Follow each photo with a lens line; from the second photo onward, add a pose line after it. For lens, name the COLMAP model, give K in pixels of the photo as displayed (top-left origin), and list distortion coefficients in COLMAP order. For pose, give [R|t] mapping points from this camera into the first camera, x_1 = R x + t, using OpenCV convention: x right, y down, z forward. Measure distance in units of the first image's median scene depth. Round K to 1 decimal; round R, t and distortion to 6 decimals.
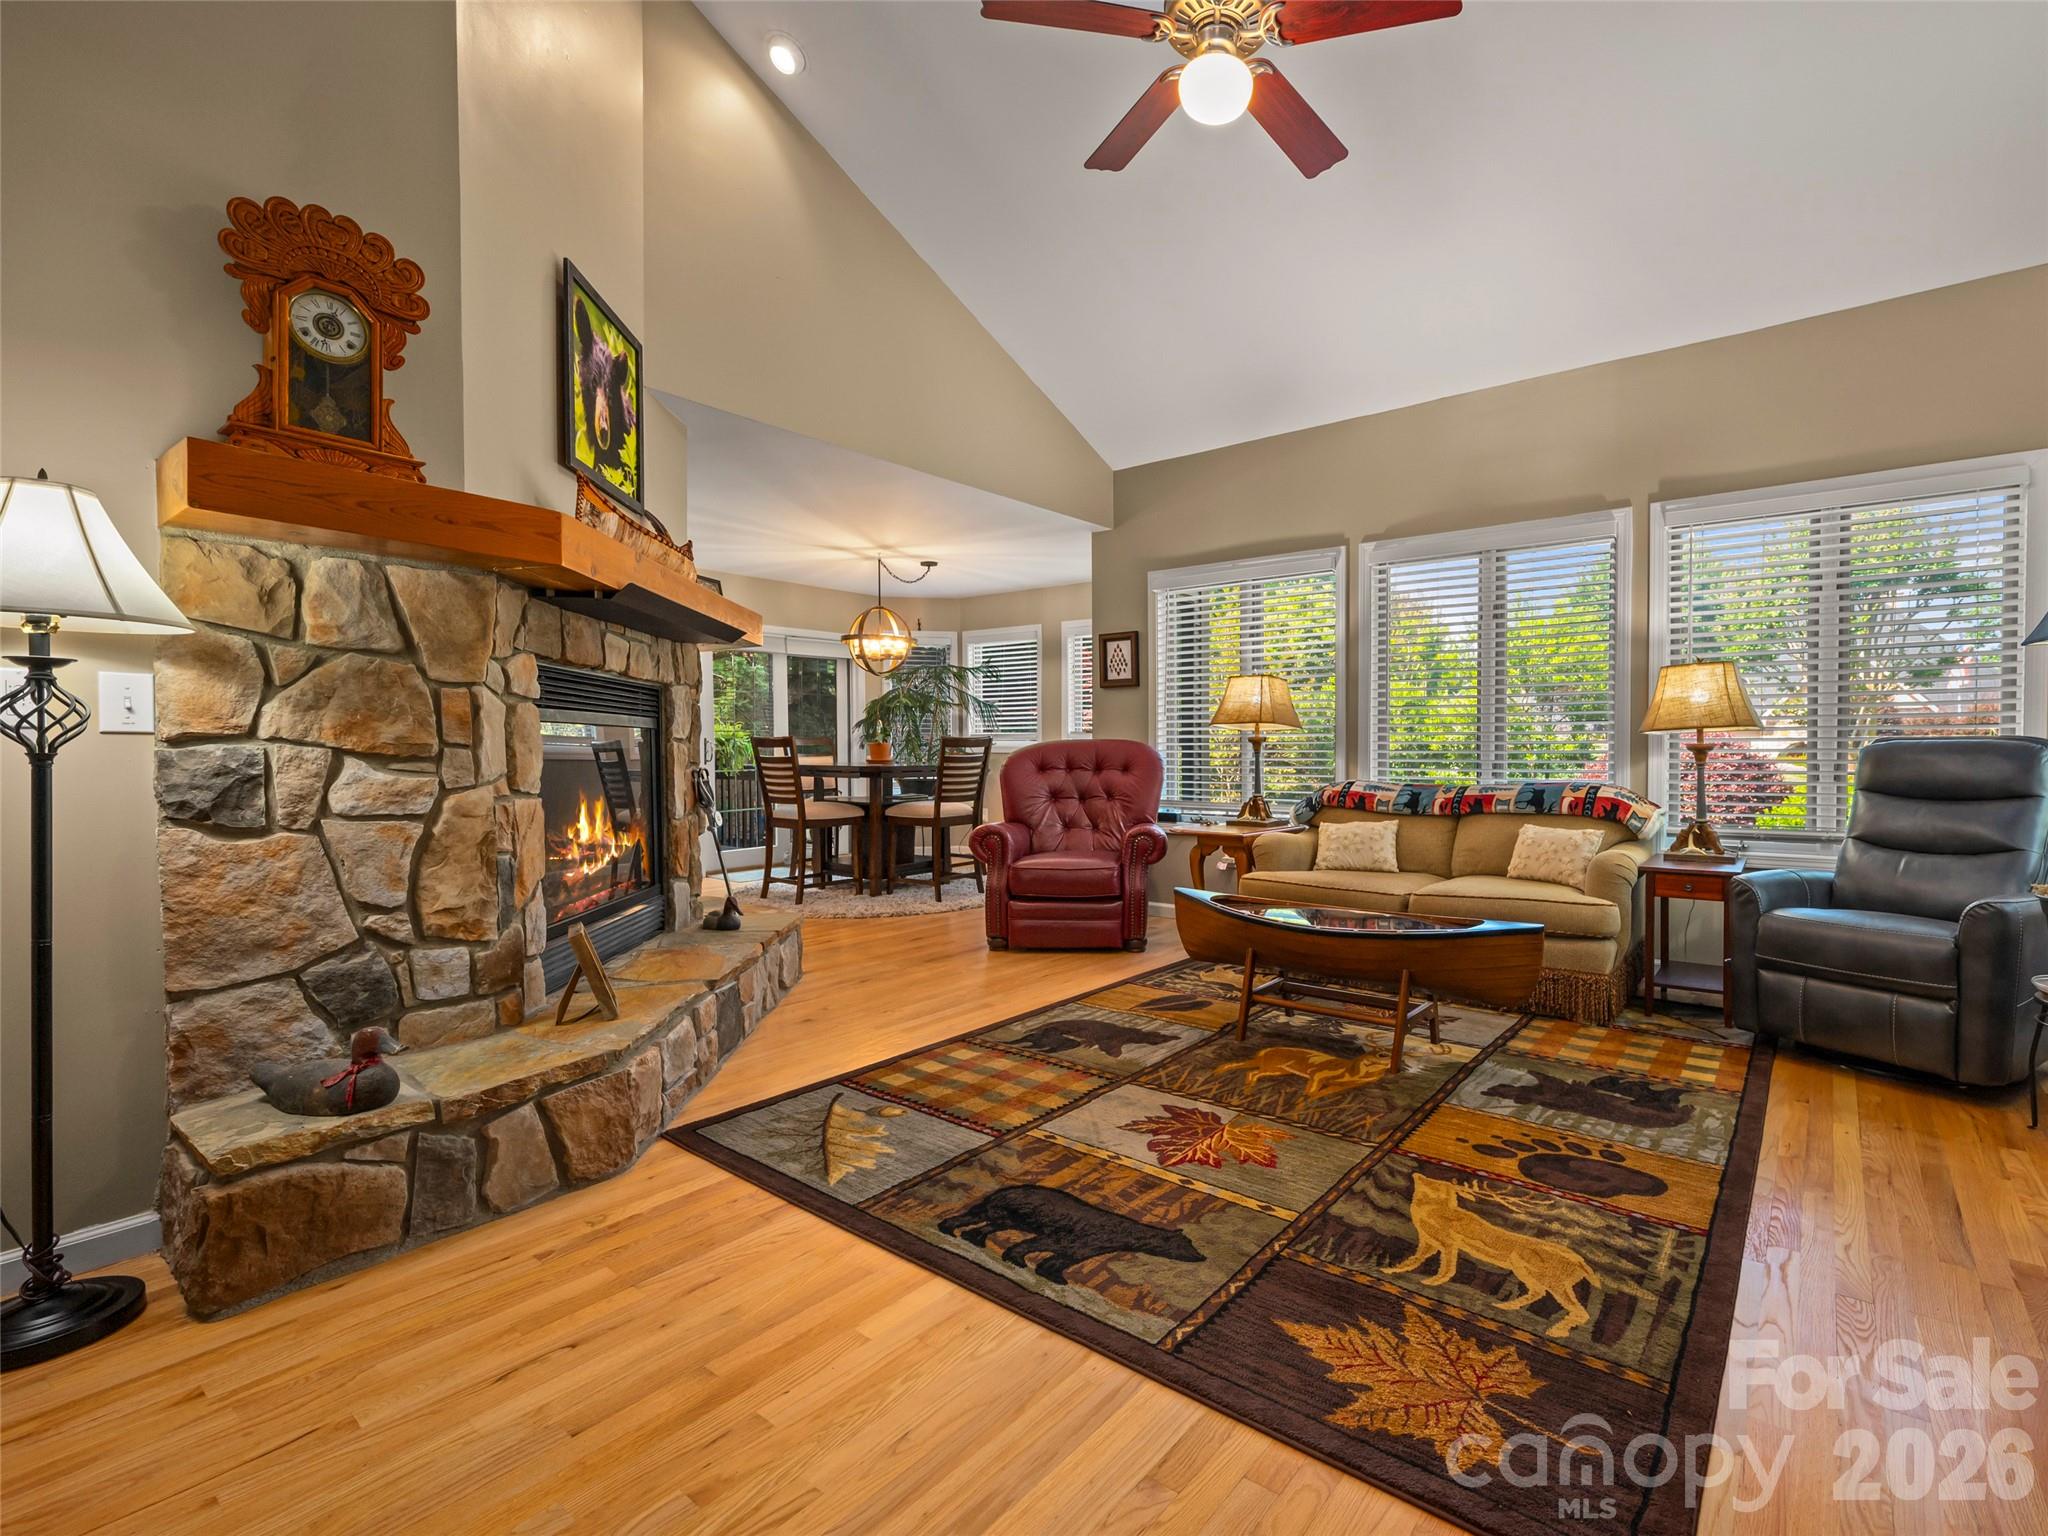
lens RADIAL K [[947.6, 0, 1134.8], [0, 947.6, 769.0], [0, 0, 1]] dist [0.000014, -0.000106]
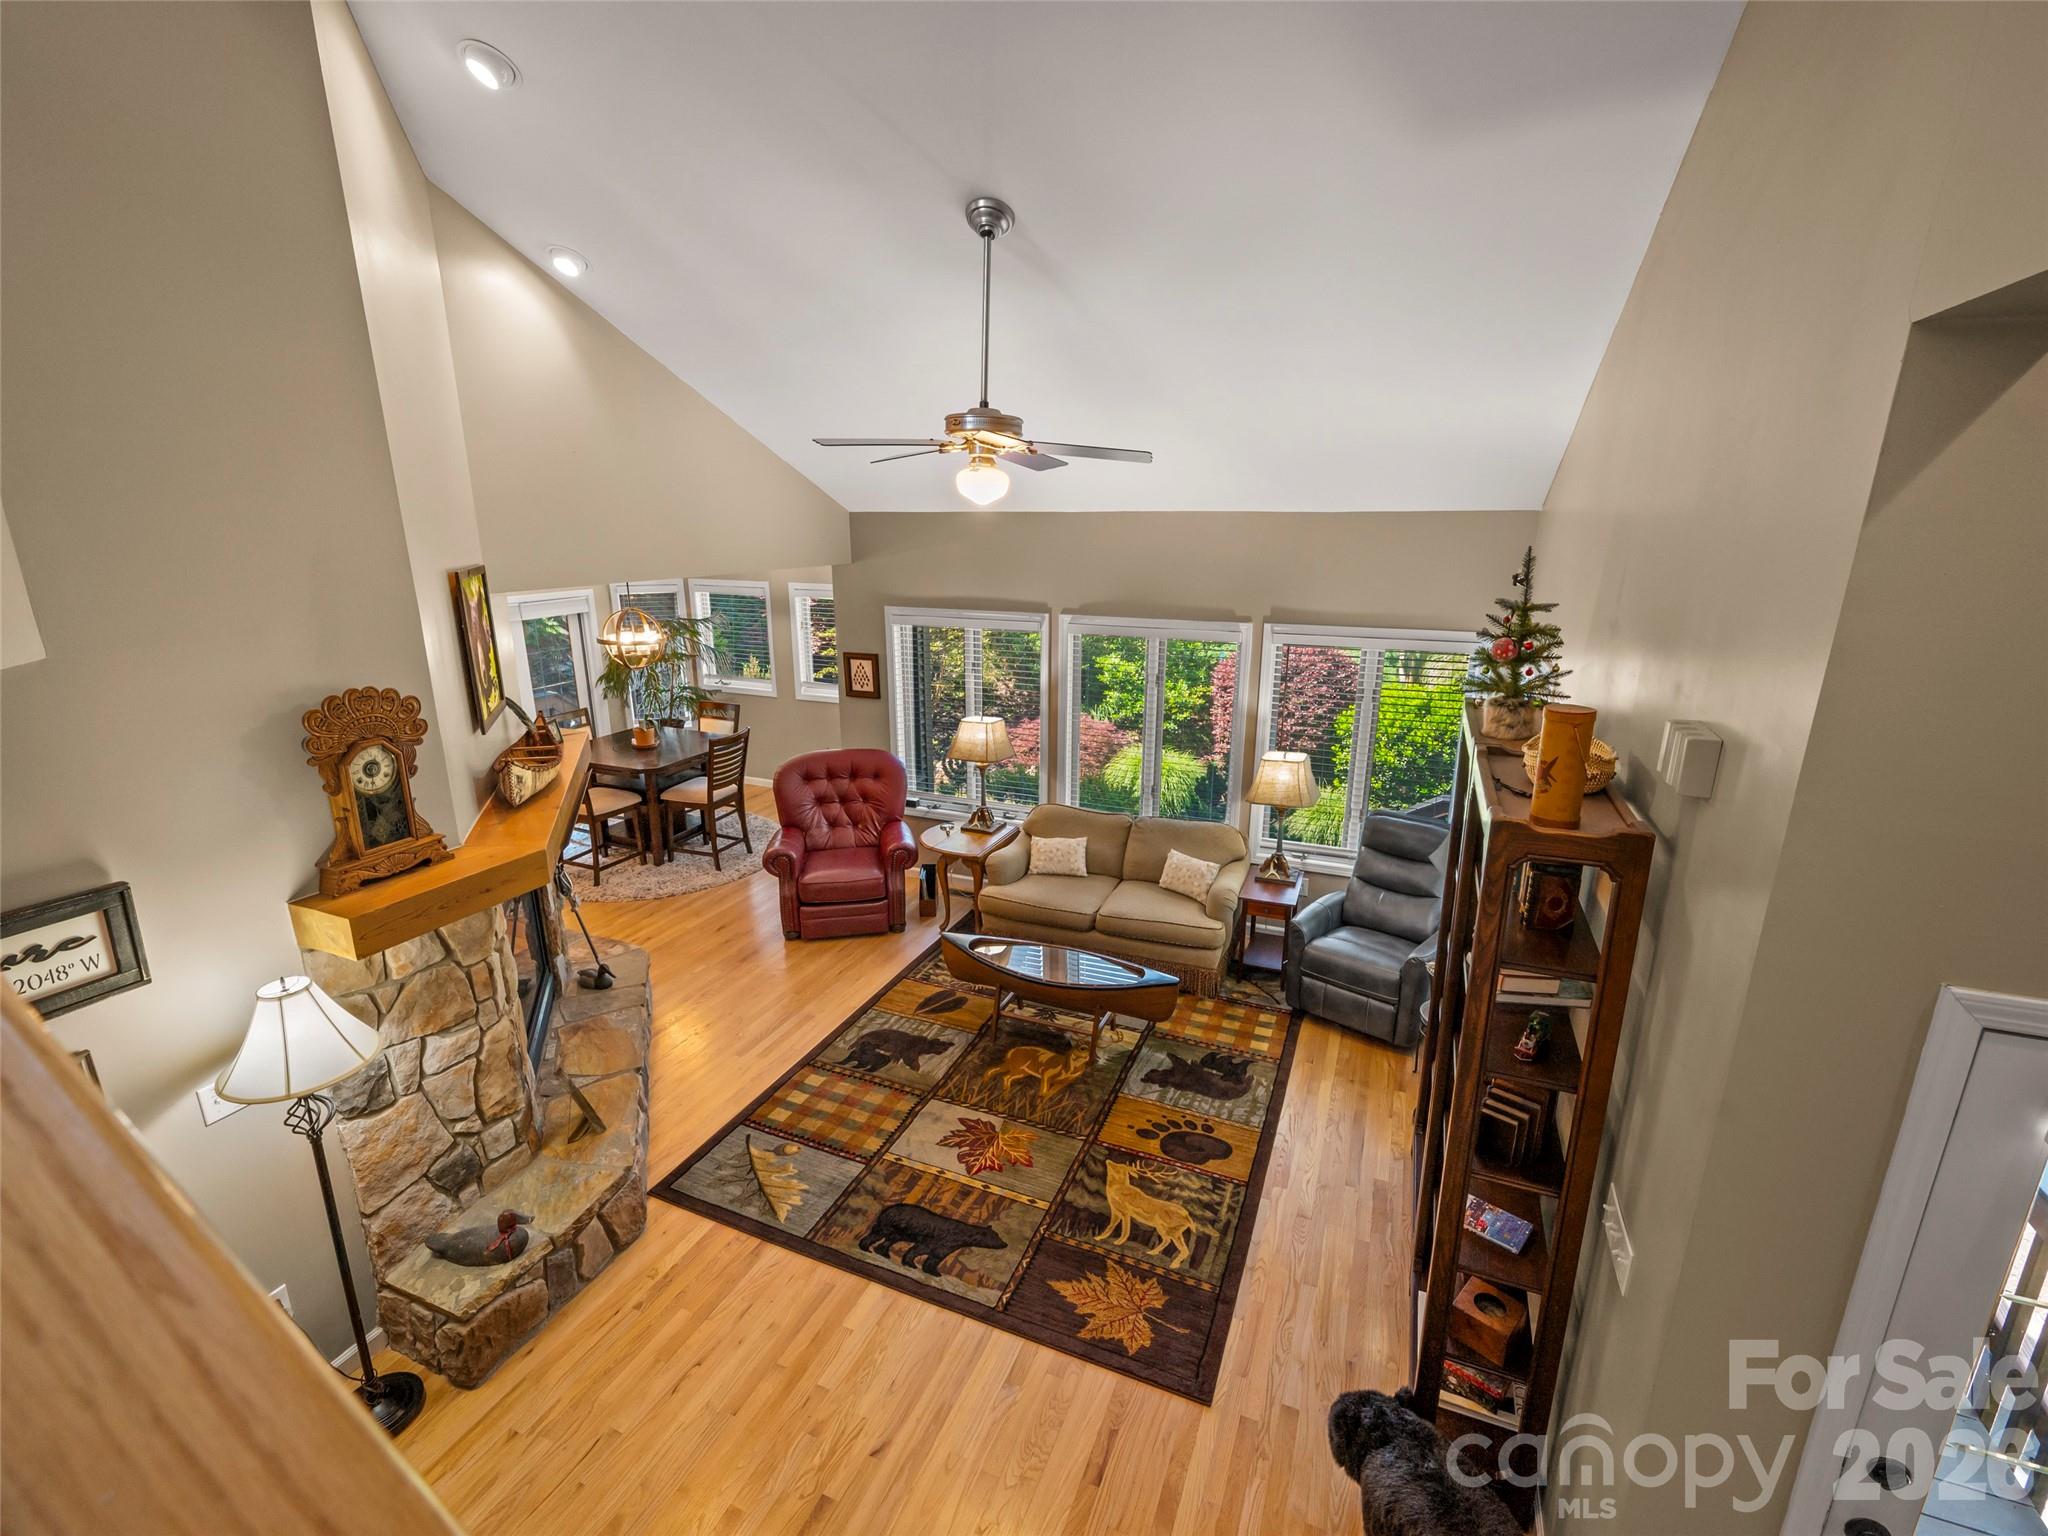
lens RADIAL K [[910.6, 0, 1027.8], [0, 910.6, 773.9], [0, 0, 1]] dist [-0.001355, -0.000423]
pose [[0.972642, -0.060039, 0.224418, -0.199293], [0.001465, 0.967593, 0.252512, -0.723416], [-0.232306, -0.245275, 0.941209, -0.430262]]
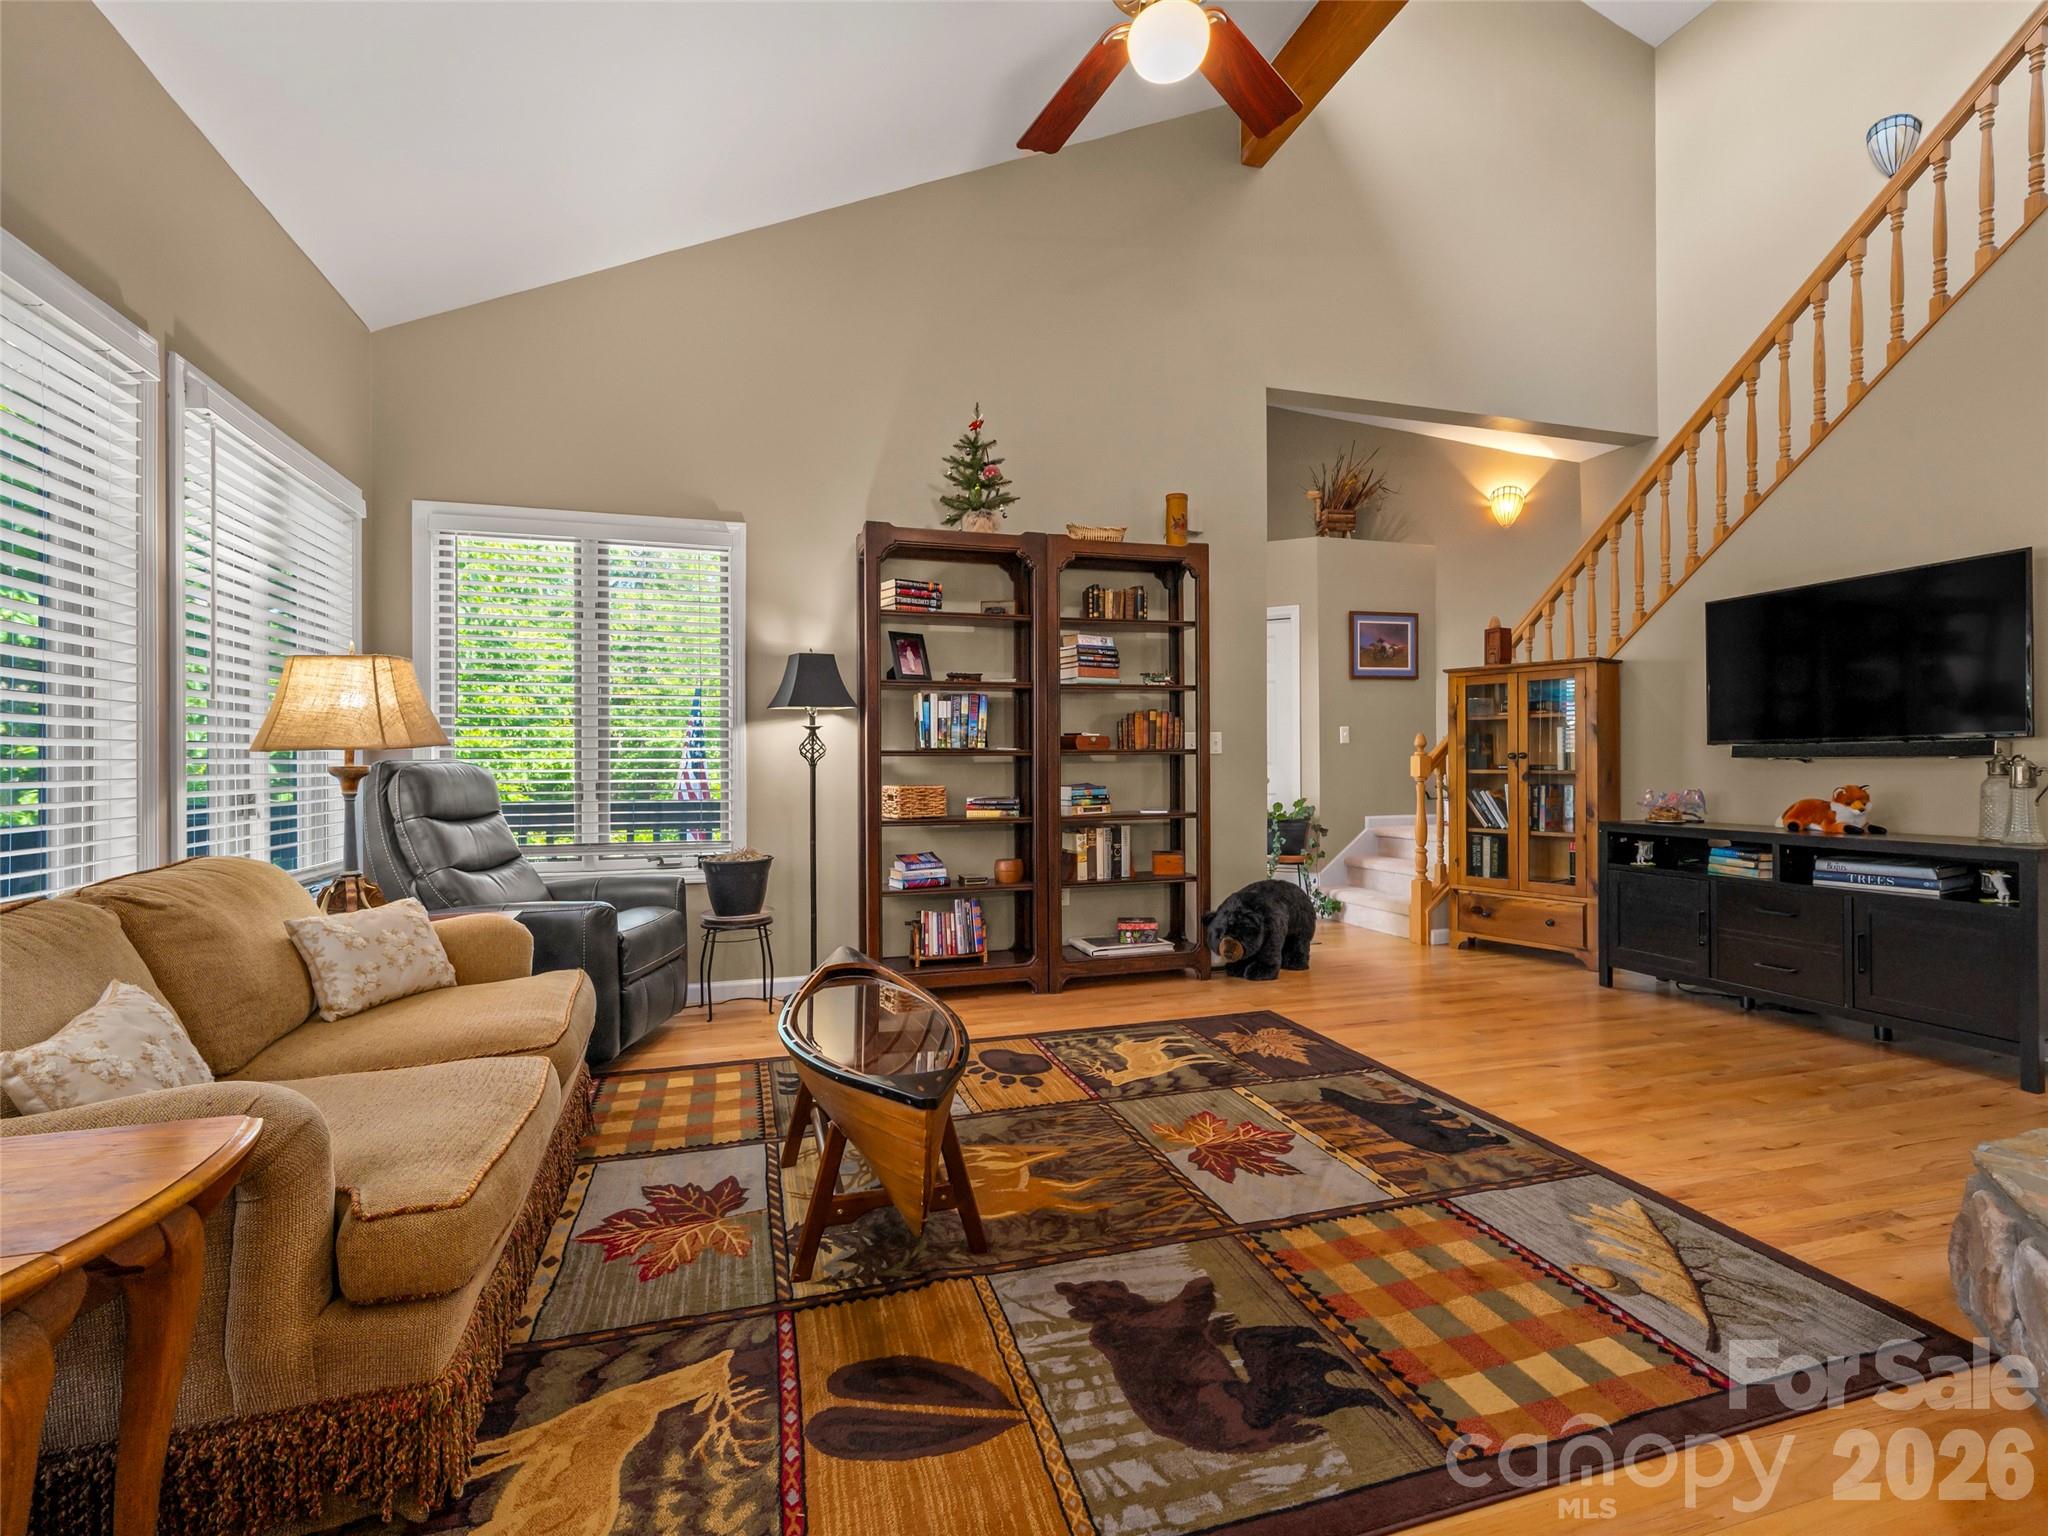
lens RADIAL K [[943.1, 0, 1024.0], [0, 943.1, 768.0], [0, 0, 1]] dist [0.000198, -0.000127]
pose [[-0.800964, 0.005238, 0.598689, -0.385086], [0.021706, 0.999558, 0.020294, -0.046533], [-0.598319, 0.029250, -0.800724, 2.061892]]
